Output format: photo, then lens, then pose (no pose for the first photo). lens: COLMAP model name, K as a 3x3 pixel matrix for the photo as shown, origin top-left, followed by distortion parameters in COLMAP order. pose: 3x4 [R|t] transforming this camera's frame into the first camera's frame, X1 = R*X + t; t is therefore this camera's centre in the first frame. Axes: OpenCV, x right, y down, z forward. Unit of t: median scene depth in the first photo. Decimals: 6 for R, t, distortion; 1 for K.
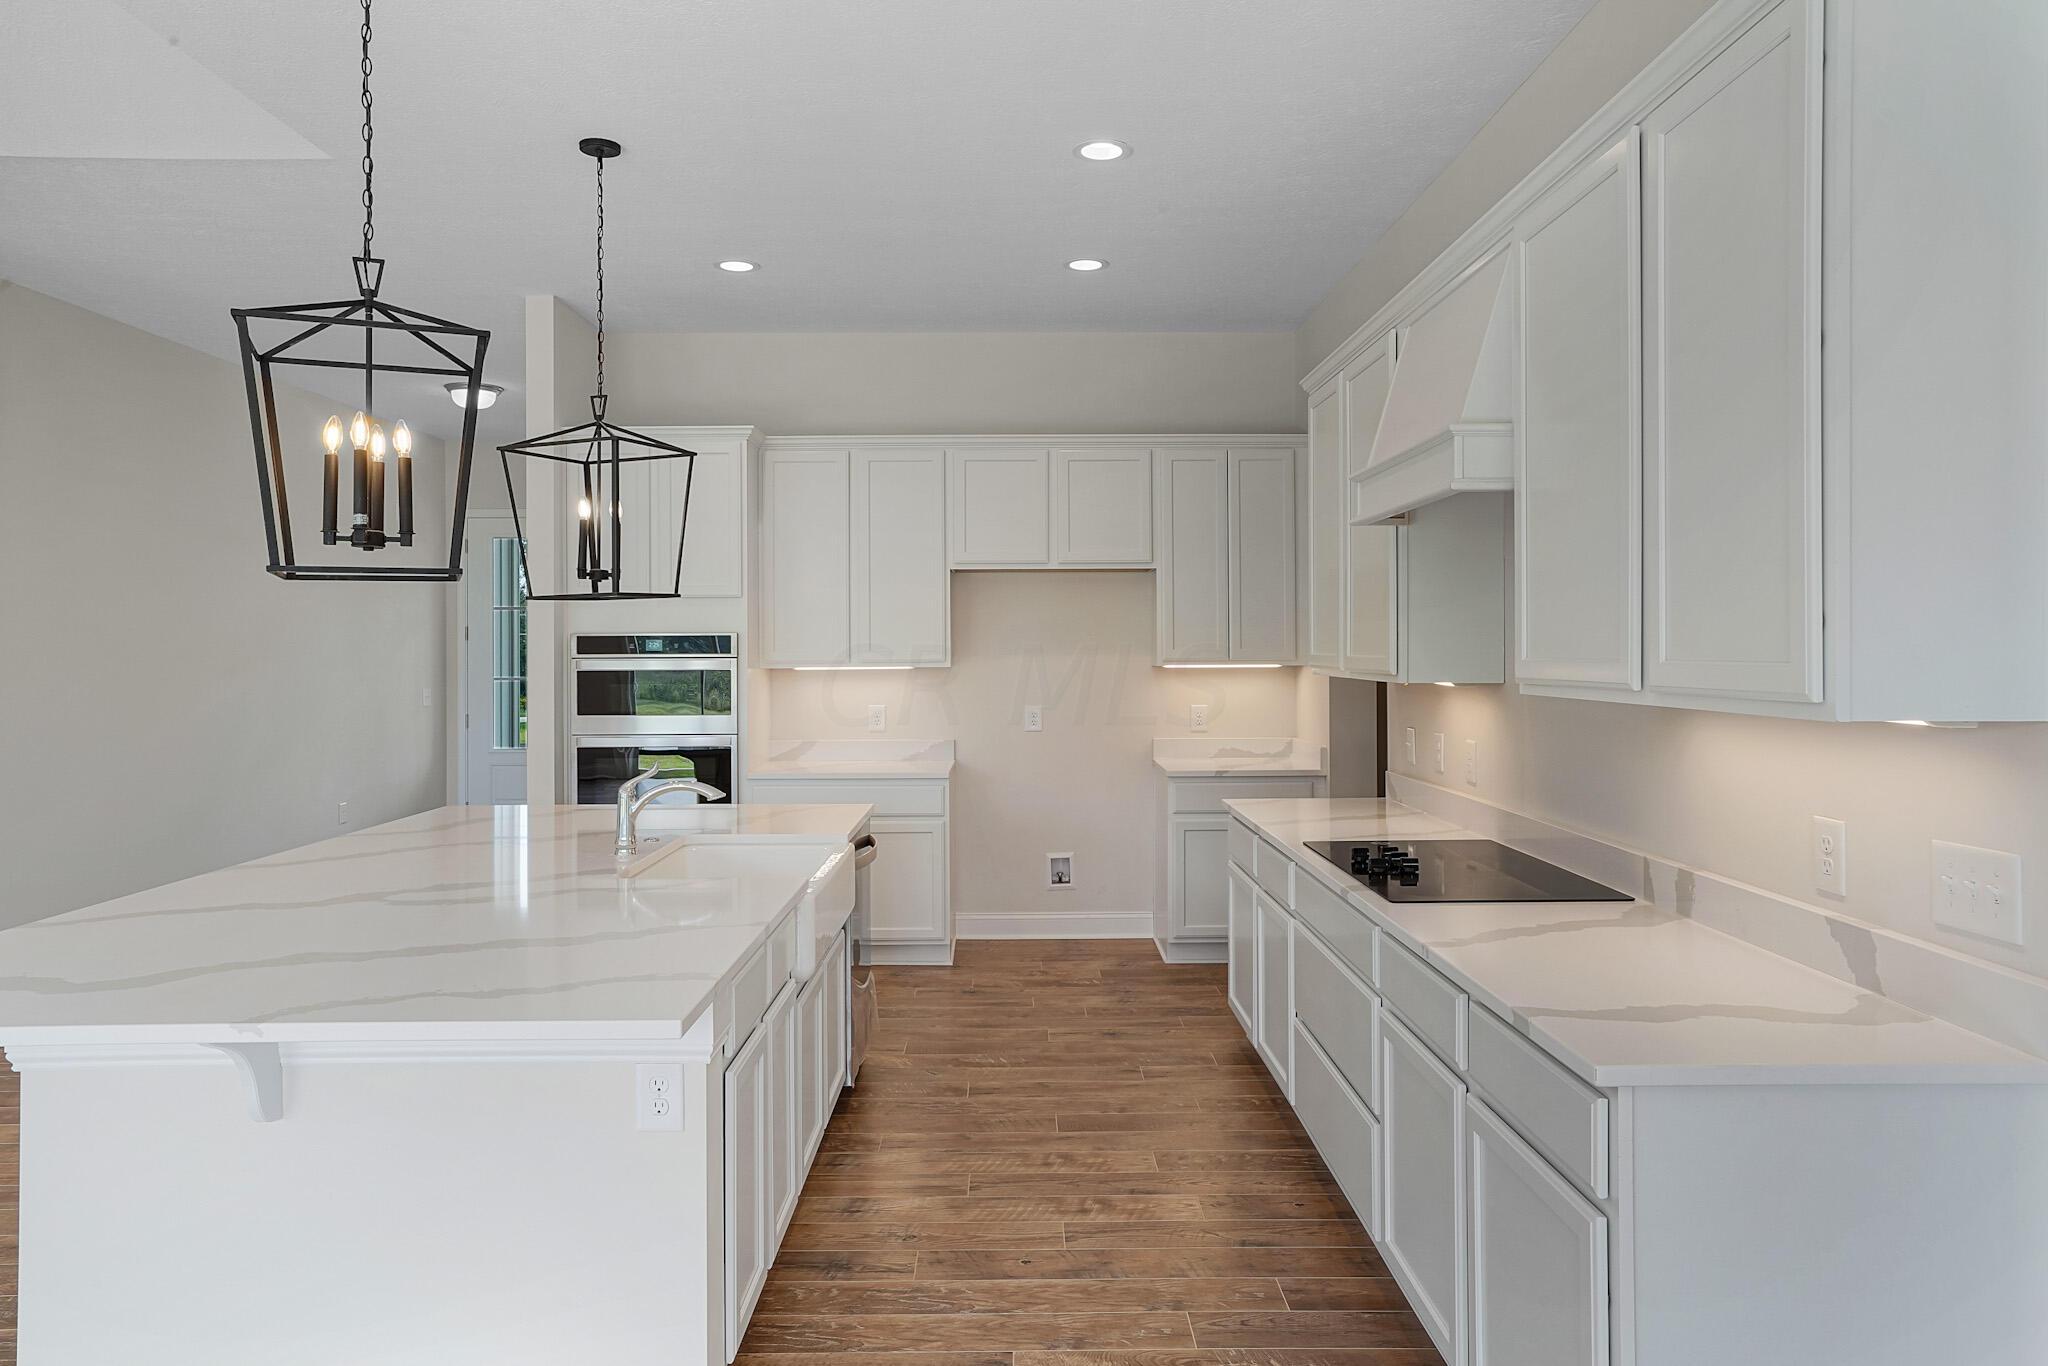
lens RADIAL K [[1347.3, 0, 1024.5], [0, 1347.3, 653.5], [0, 0, 1]] dist [-0.004466, 0.000924]
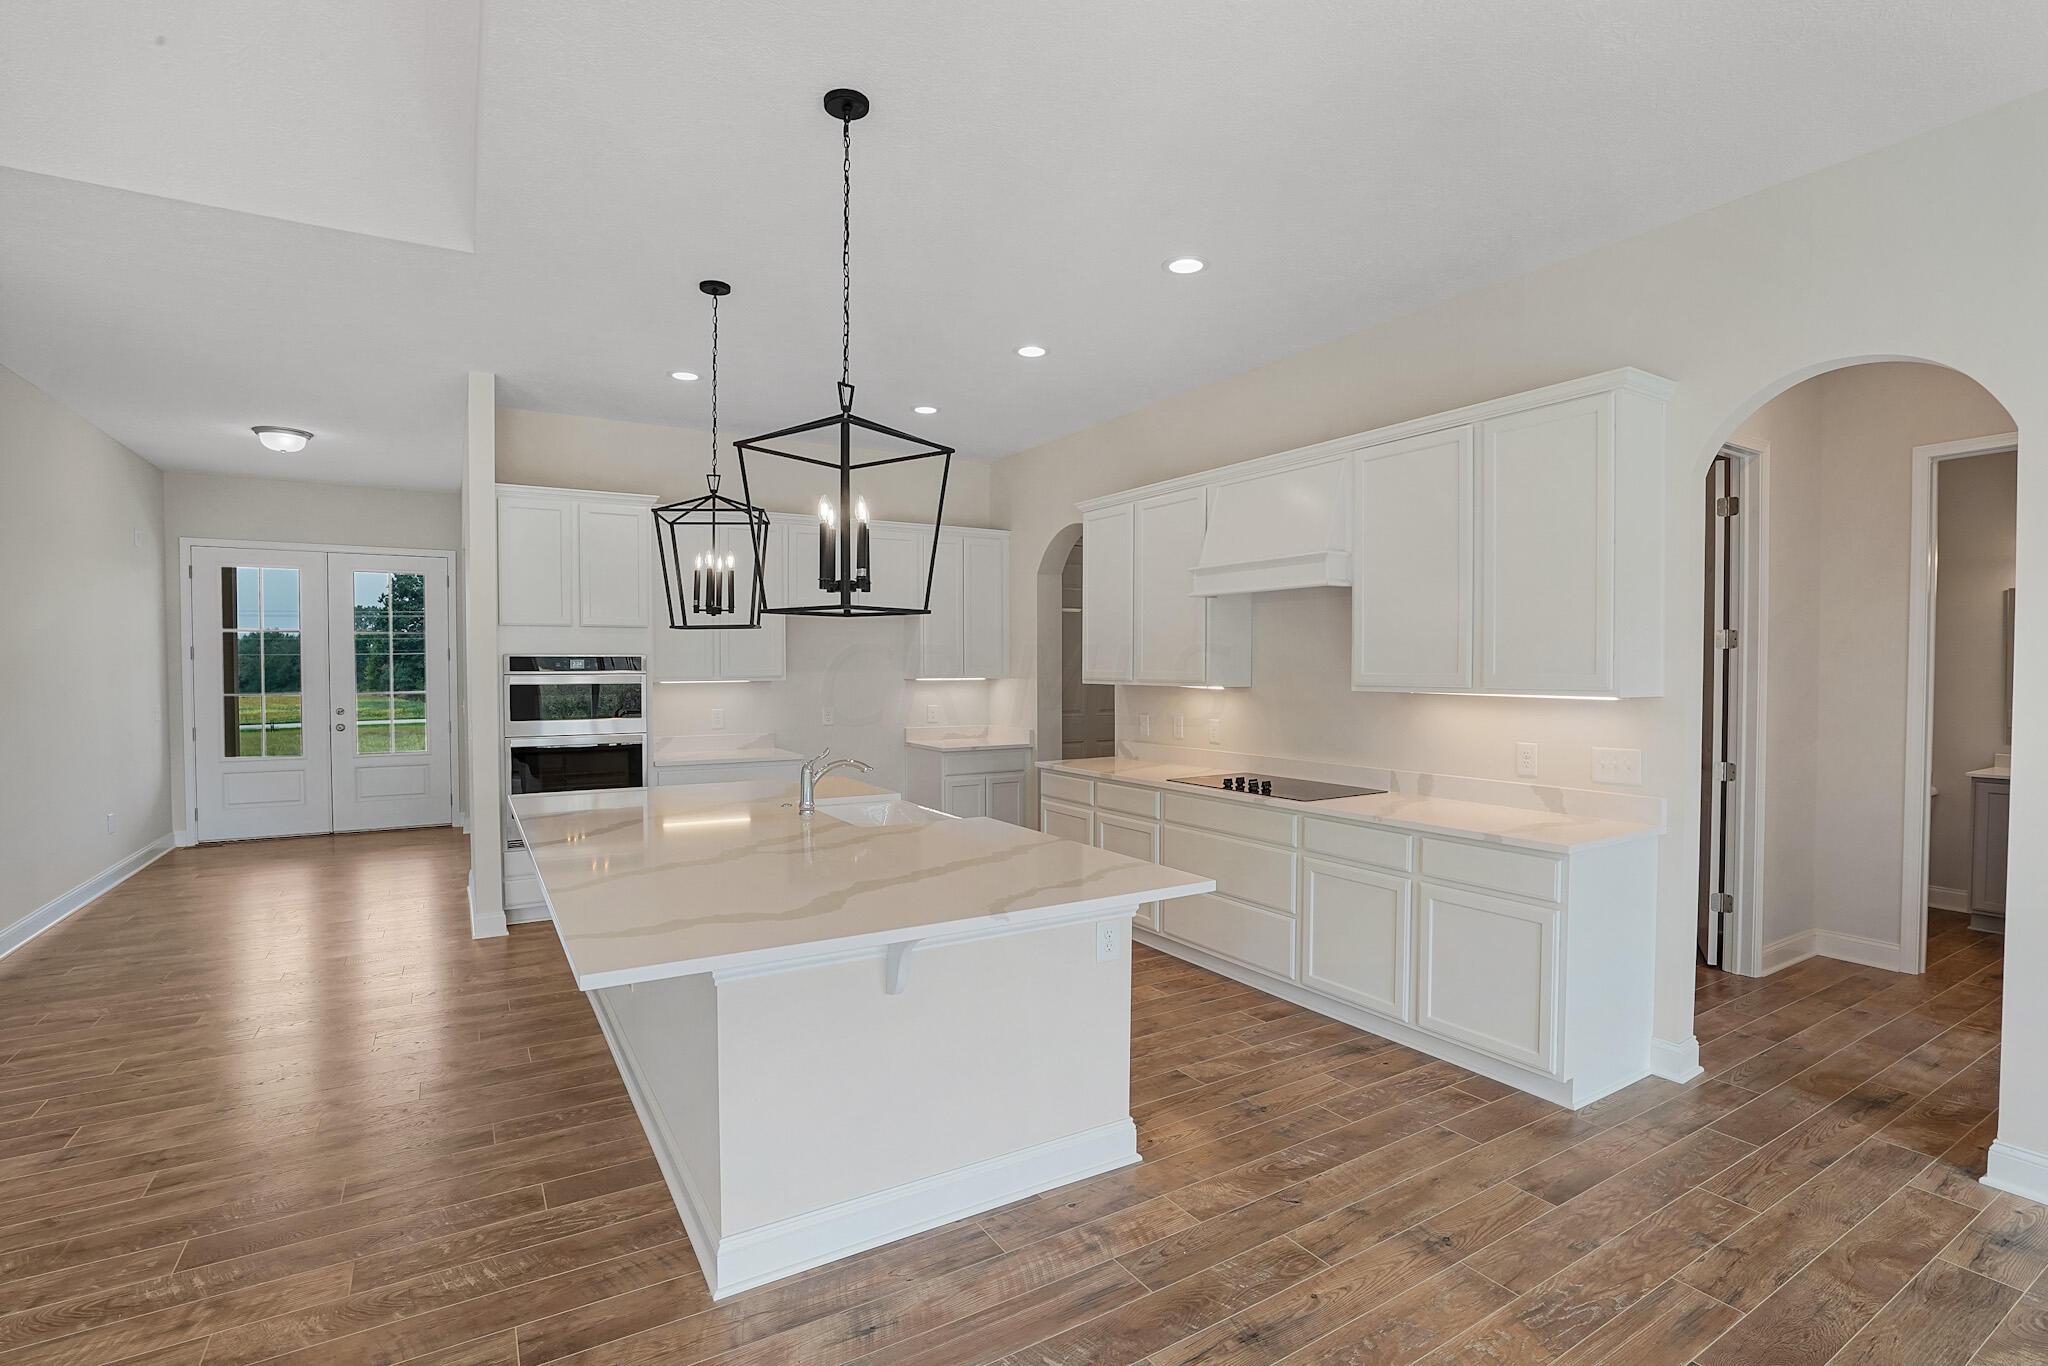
lens RADIAL K [[948.9, 0, 1047.1], [0, 948.9, 690.5], [0, 0, 1]] dist [-0.028922, 0.000826]
pose [[0.855125, -0.009391, 0.518336, -0.425471], [-0.000021, 0.999835, 0.018150, 0.002932], [-0.518421, -0.015531, 0.854984, 0.027053]]
